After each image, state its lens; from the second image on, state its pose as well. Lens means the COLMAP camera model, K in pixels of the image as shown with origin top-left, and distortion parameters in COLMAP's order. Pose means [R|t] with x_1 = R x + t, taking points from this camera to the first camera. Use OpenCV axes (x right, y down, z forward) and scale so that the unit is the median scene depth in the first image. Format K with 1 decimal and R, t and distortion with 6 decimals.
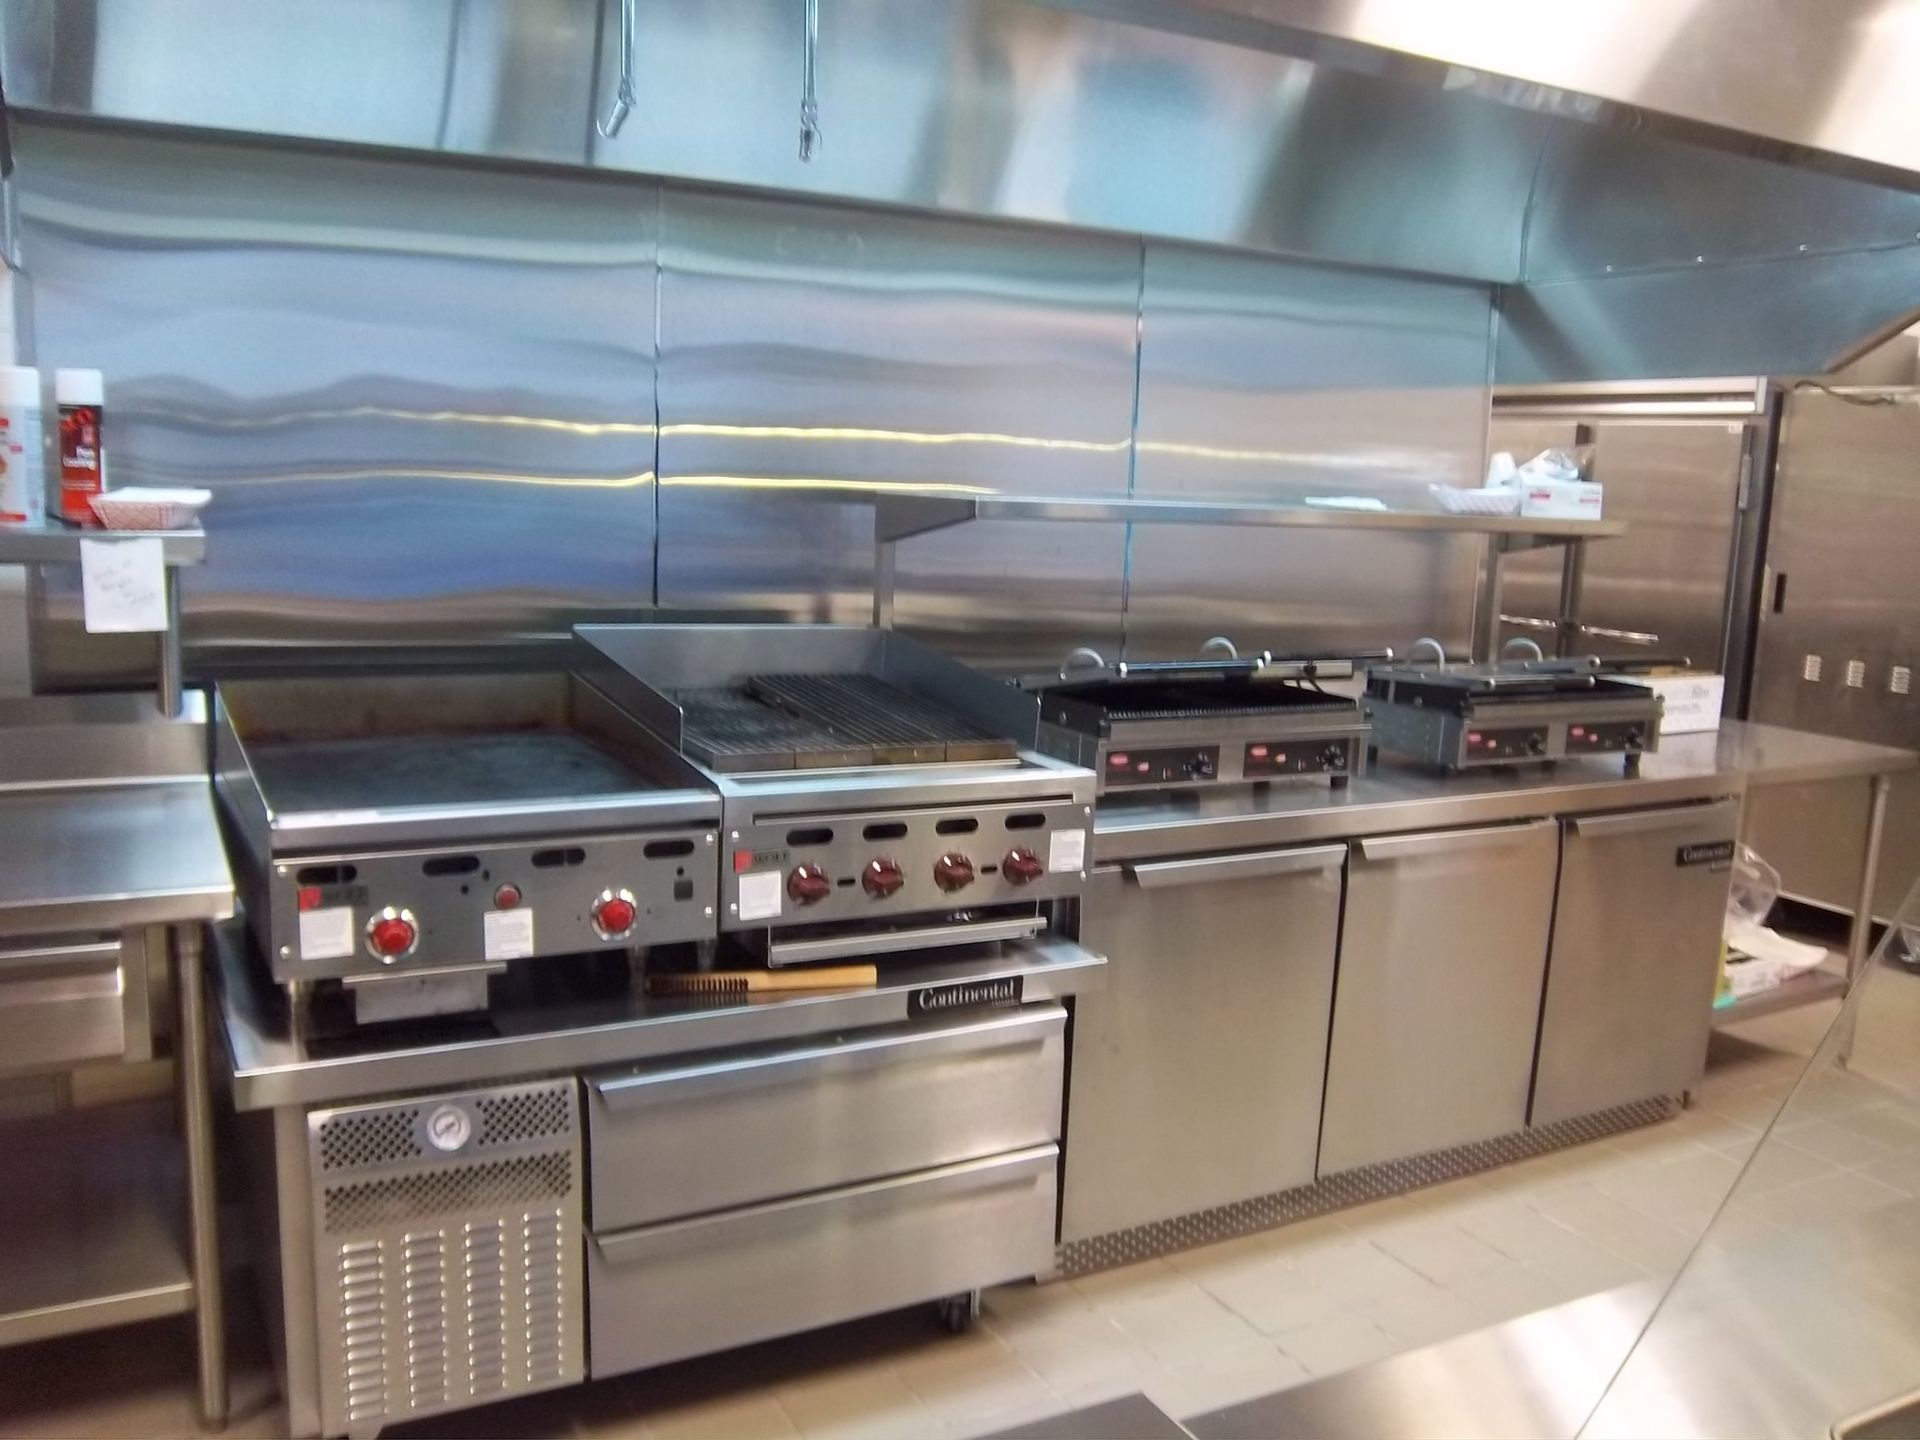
lens RADIAL K [[1615.2, 0, 958.3], [0, 1615.2, 732.2], [0, 0, 1]] dist [-0.111232, 0.083383]
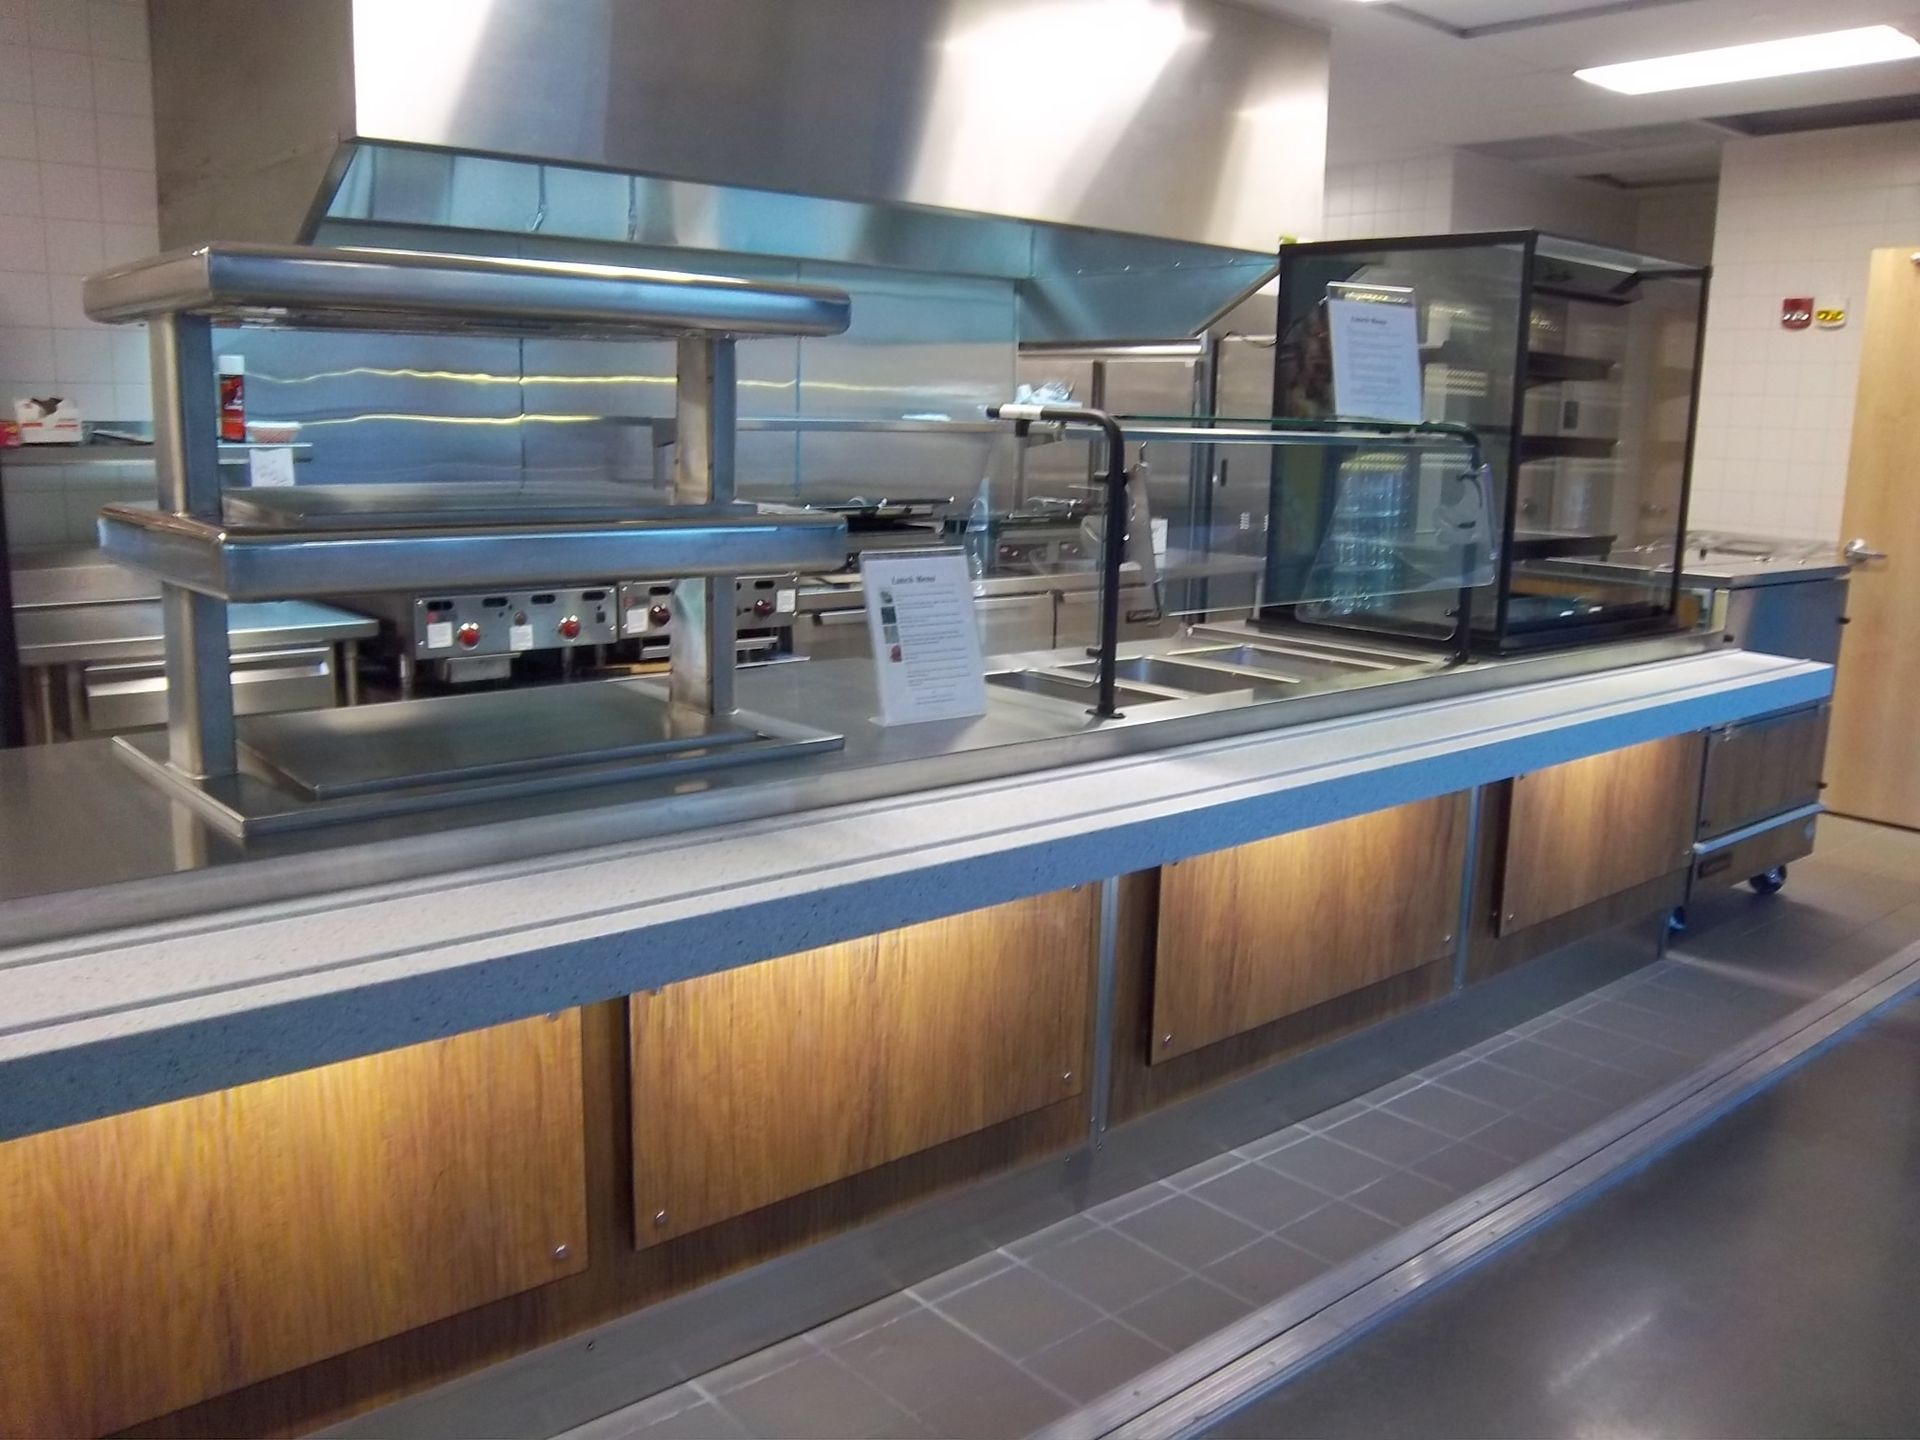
lens RADIAL K [[1615.2, 0, 949.0], [0, 1615.2, 722.5], [0, 0, 1]] dist [-0.111232, 0.083383]
pose [[0.972810, -0.060738, 0.223499, -0.165472], [0.052888, 0.997760, 0.040951, 0.137135], [-0.225486, -0.028017, 0.973843, -0.830869]]
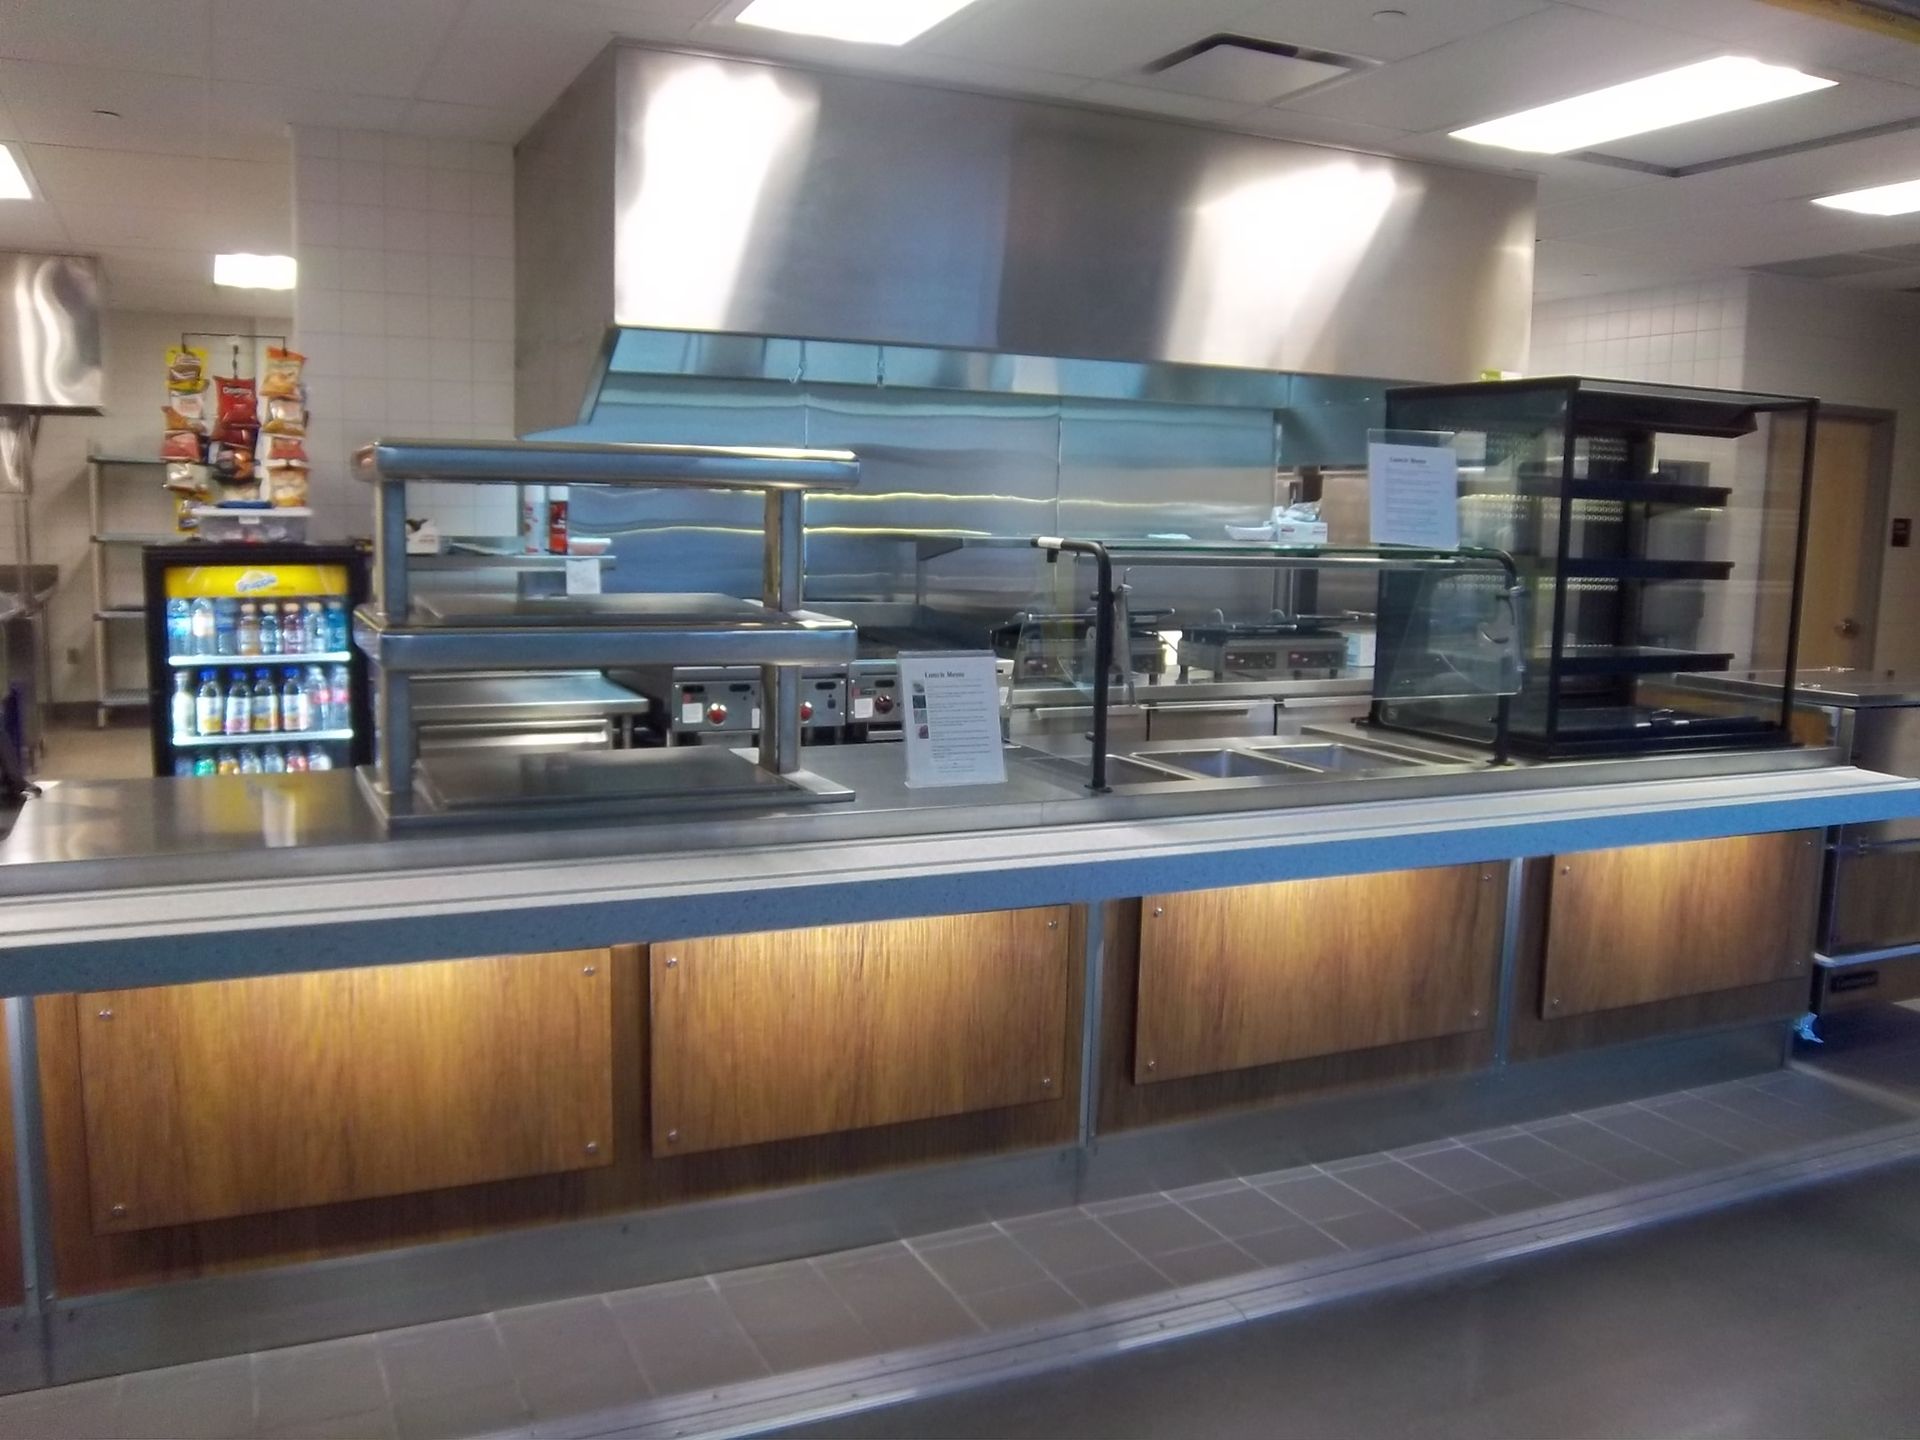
lens RADIAL K [[1615.2, 0, 950.5], [0, 1615.2, 723.5], [0, 0, 1]] dist [-0.111232, 0.083383]
pose [[0.998938, -0.011971, -0.044497, 0.087910], [0.010545, 0.999428, -0.032147, 0.166272], [0.044857, 0.031643, 0.998492, -1.100060]]
